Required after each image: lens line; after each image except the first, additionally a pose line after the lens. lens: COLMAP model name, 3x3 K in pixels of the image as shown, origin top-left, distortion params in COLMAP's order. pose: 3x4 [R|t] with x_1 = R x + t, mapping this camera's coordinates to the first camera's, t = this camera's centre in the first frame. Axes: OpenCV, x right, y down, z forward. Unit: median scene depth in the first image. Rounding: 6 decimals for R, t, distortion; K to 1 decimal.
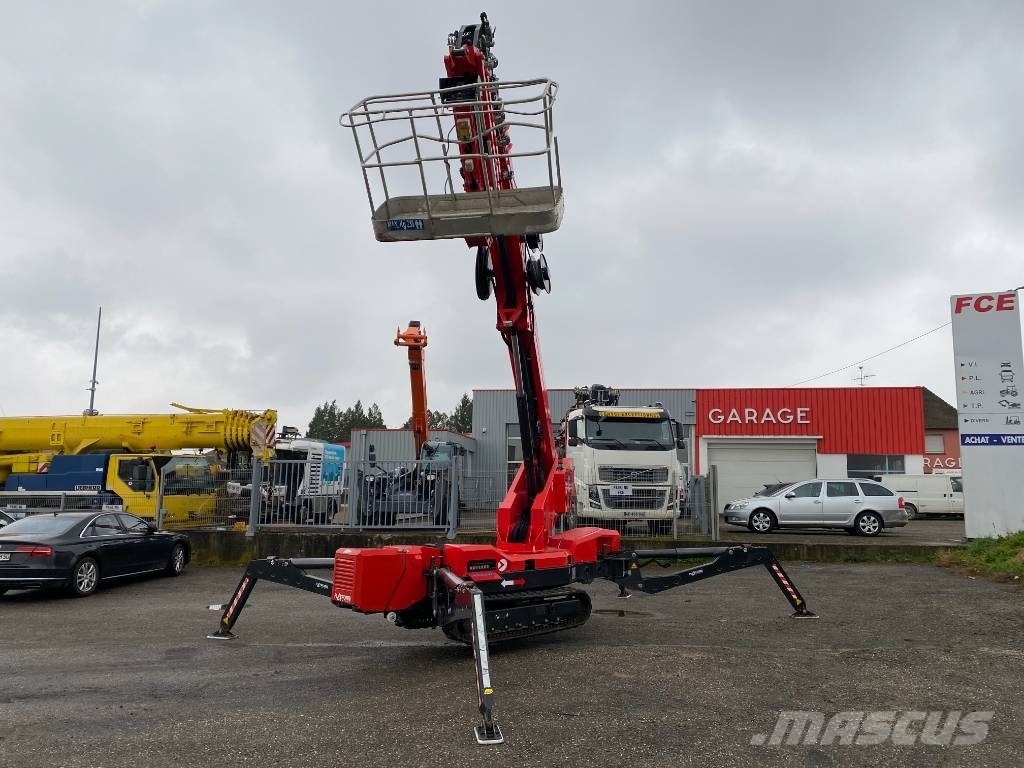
lens RADIAL K [[767.1, 0, 513.9], [0, 767.1, 380.6], [0, 0, 1]] dist [0.066184, -0.084303]
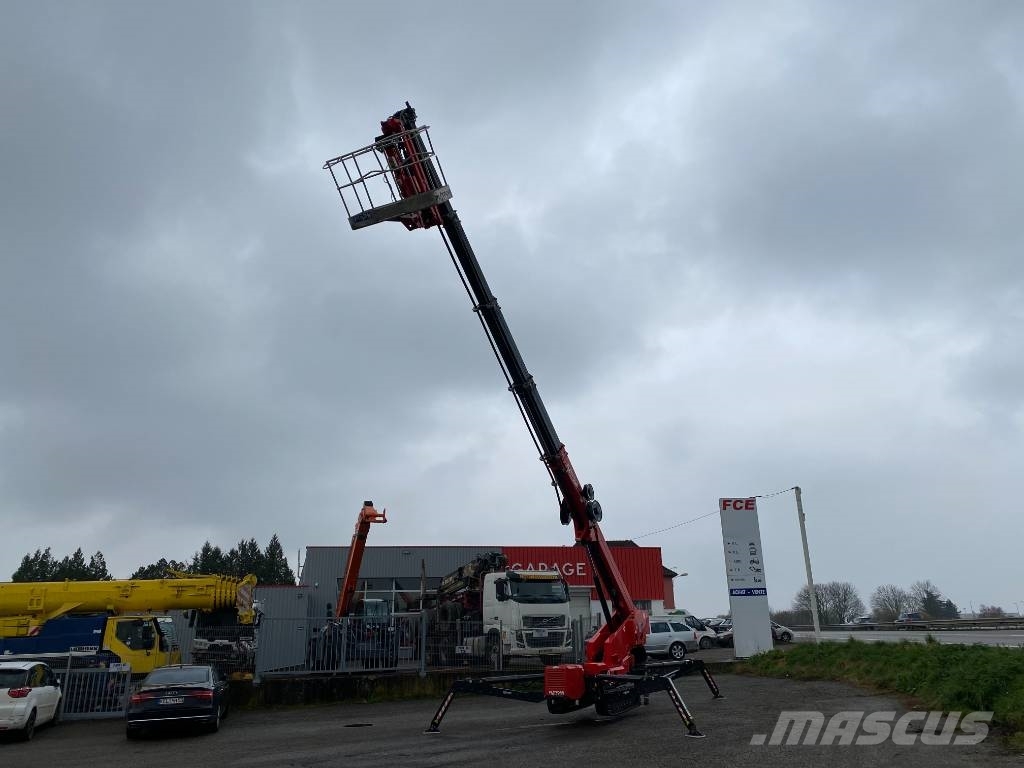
lens RADIAL K [[774.8, 0, 516.8], [0, 774.8, 378.1], [0, 0, 1]] dist [0.040900, -0.046253]
pose [[0.922153, 0.088256, 0.376622, -0.440686], [-0.018503, 0.982574, -0.184948, -0.048338], [-0.386382, 0.163581, 0.907717, -0.328111]]
